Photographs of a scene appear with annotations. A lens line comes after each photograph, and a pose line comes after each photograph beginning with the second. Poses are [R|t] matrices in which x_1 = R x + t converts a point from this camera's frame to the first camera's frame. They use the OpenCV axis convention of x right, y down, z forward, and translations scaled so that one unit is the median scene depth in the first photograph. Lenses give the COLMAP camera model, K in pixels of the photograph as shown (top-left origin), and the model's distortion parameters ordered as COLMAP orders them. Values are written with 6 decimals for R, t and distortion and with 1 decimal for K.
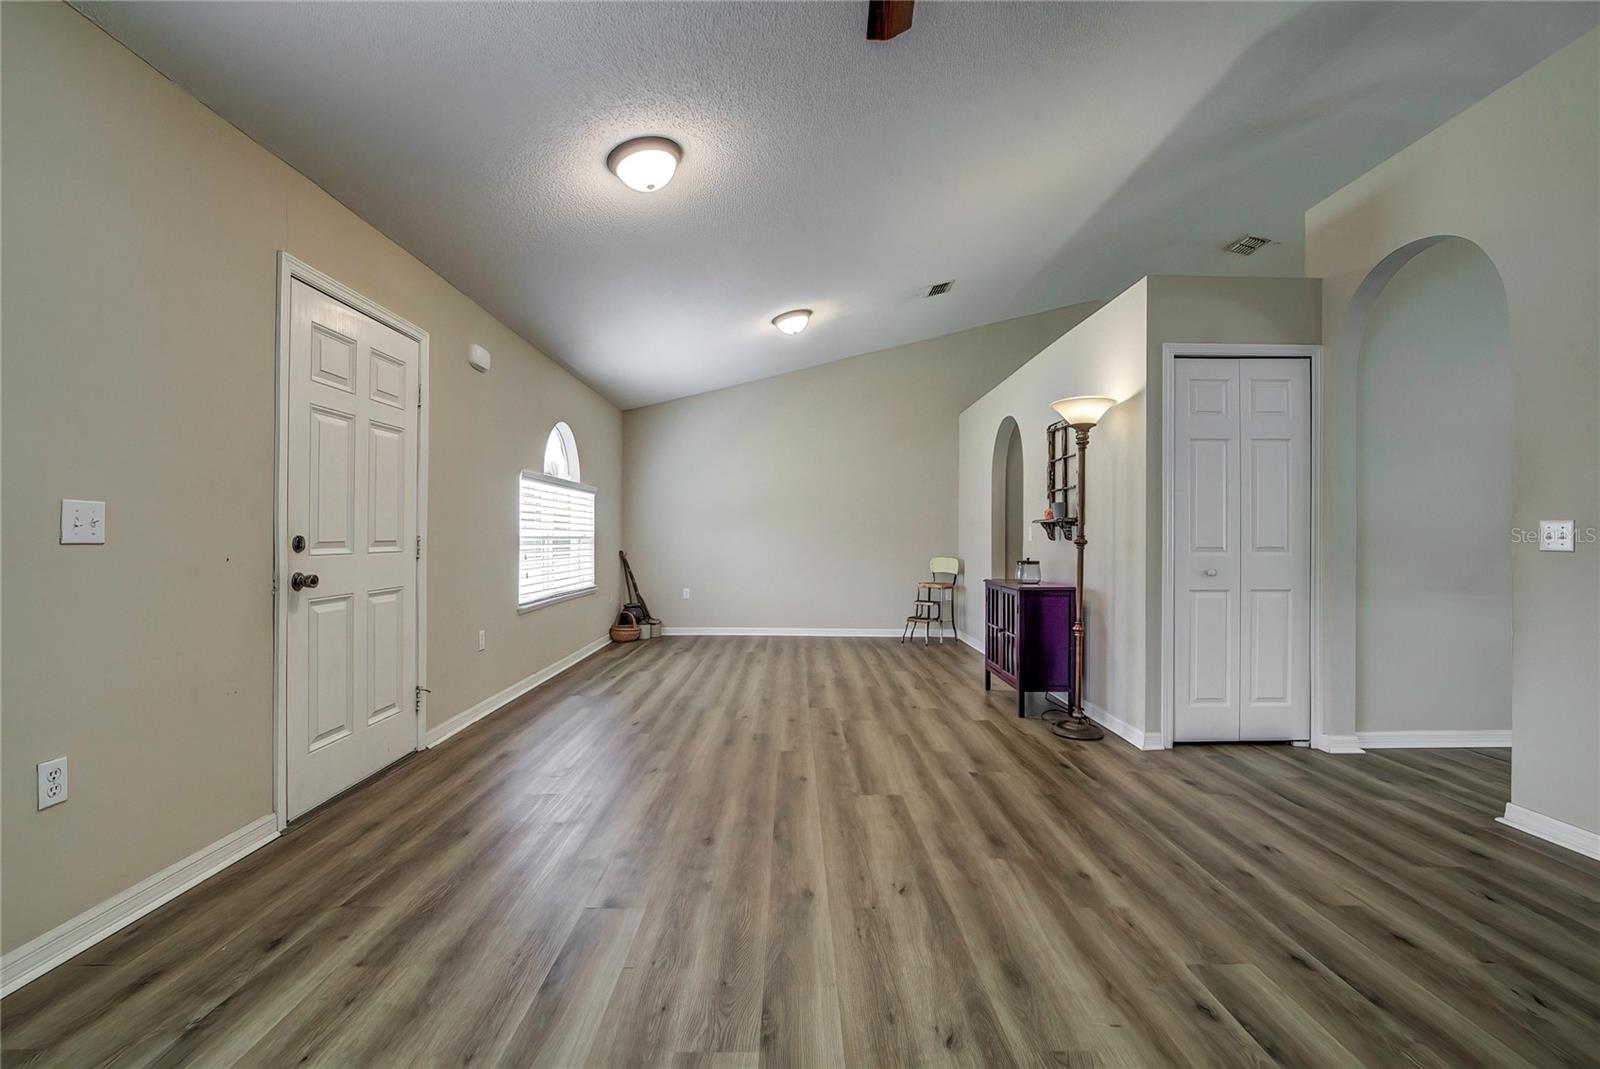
lens RADIAL K [[713.6, 0, 795.6], [0, 713.6, 534.6], [0, 0, 1]] dist [-0.013383, 0.001360]
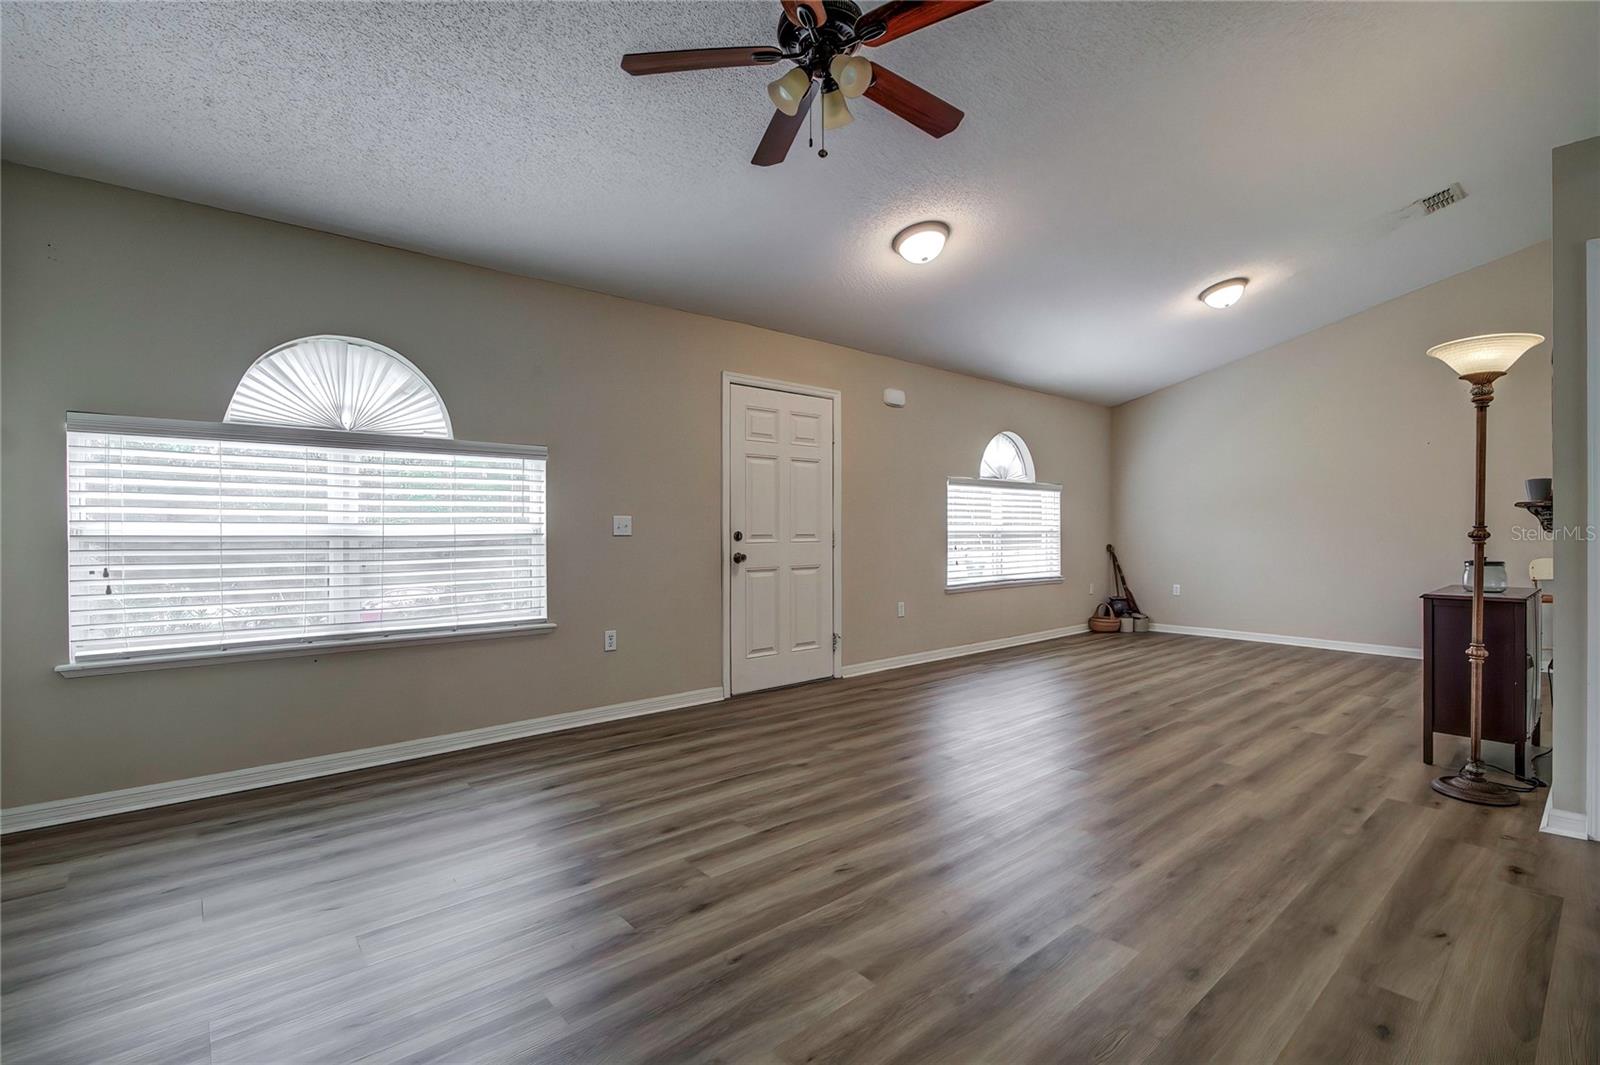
lens RADIAL K [[724.2, 0, 800.0], [0, 724.2, 532.5], [0, 0, 1]] dist [-0.011436, 0.000580]
pose [[0.641578, -0.003455, -0.767050, 0.552923], [0.007057, 0.999974, 0.001399, 0.001912], [0.767025, -0.006310, 0.641586, -0.013393]]
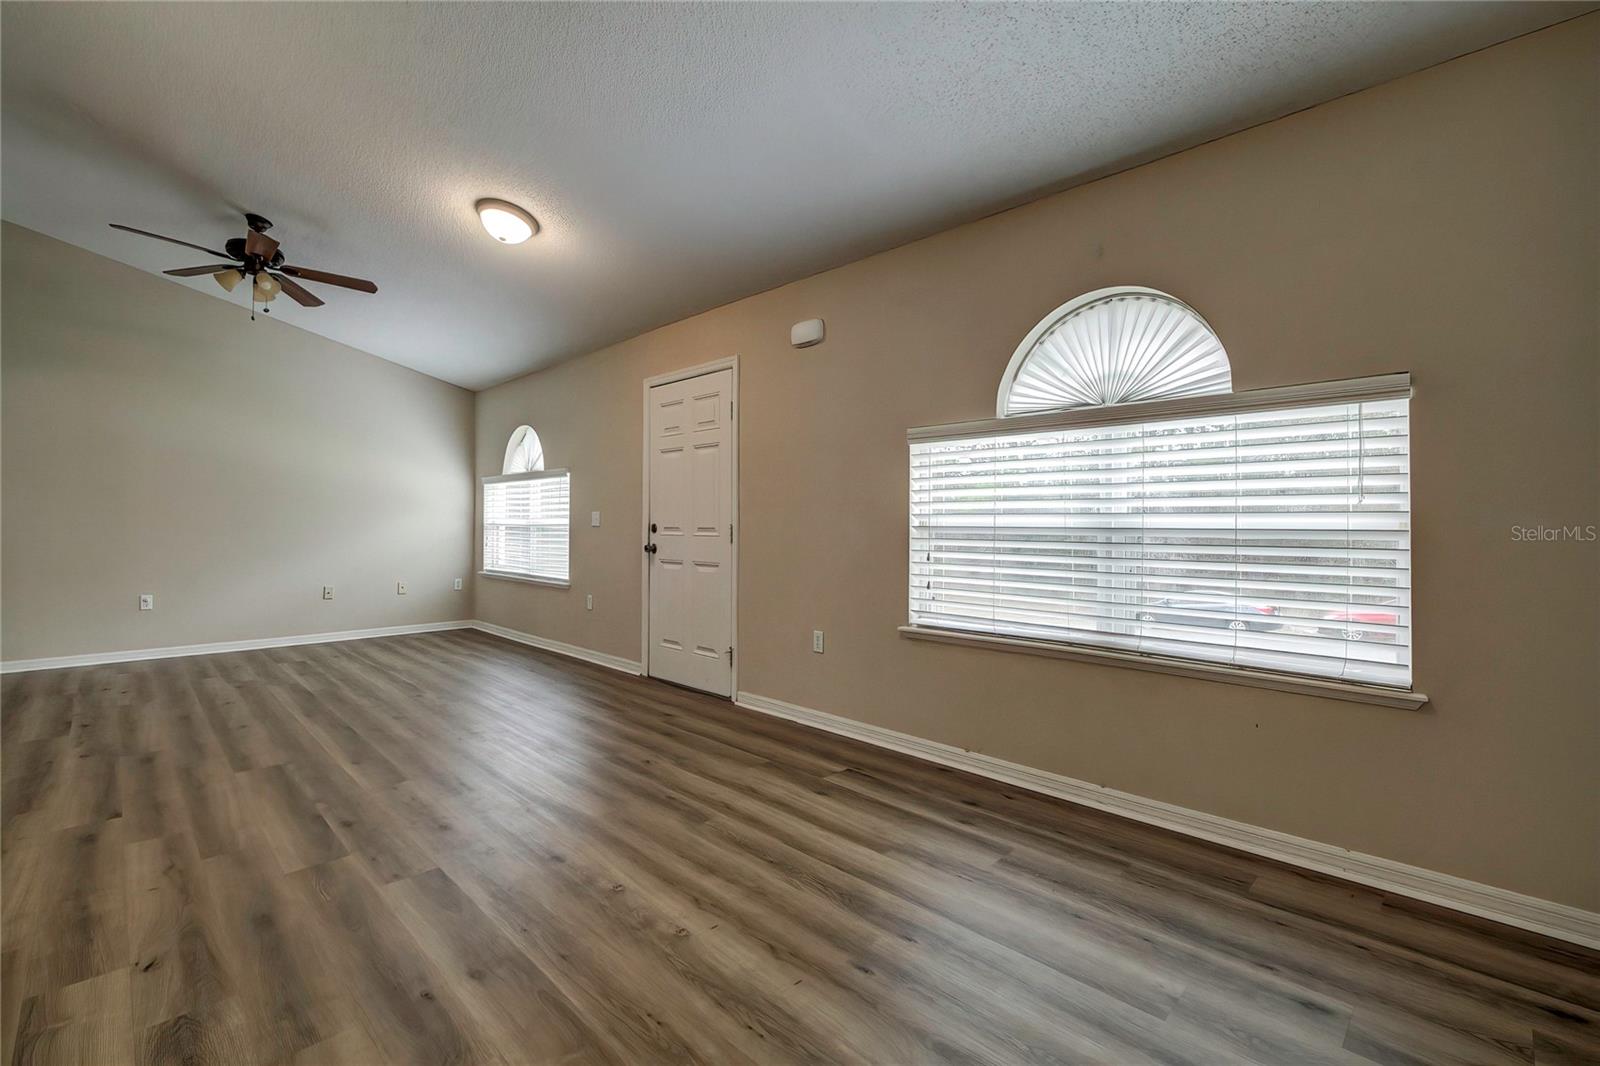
lens RADIAL K [[683.8, 0, 788.5], [0, 683.8, 514.0], [0, 0, 1]] dist [-0.013712, 0.000455]
pose [[-0.710274, -0.017963, -0.703696, 0.223940], [-0.006248, 0.999796, -0.019214, 0.005671], [0.703897, -0.009251, -0.710242, 1.844503]]
